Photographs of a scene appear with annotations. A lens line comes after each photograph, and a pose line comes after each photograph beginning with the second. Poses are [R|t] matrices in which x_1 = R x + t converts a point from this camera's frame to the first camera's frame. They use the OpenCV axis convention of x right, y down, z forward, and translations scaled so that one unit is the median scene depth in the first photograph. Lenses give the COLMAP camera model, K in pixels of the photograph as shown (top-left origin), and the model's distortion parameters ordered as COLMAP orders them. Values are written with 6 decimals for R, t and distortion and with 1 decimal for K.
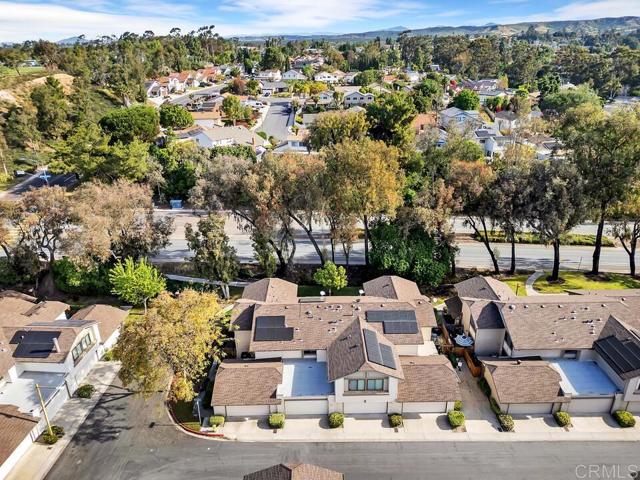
lens RADIAL K [[458.4, 0, 322.0], [0, 458.4, 239.2], [0, 0, 1]] dist [0.060279, -0.038874]
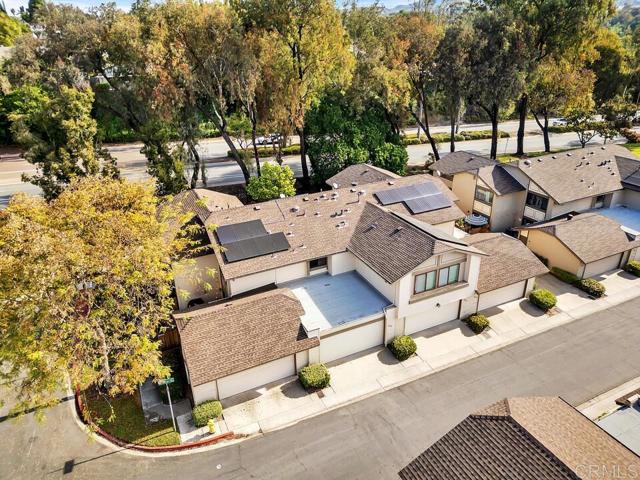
lens RADIAL K [[458.4, 0, 333.7], [0, 458.4, 228.3], [0, 0, 1]] dist [0.060279, -0.038874]
pose [[0.901403, -0.175473, 0.395831, -0.267082], [0.171669, 0.984111, 0.045328, 0.191976], [-0.397496, 0.027093, 0.917204, 0.468745]]
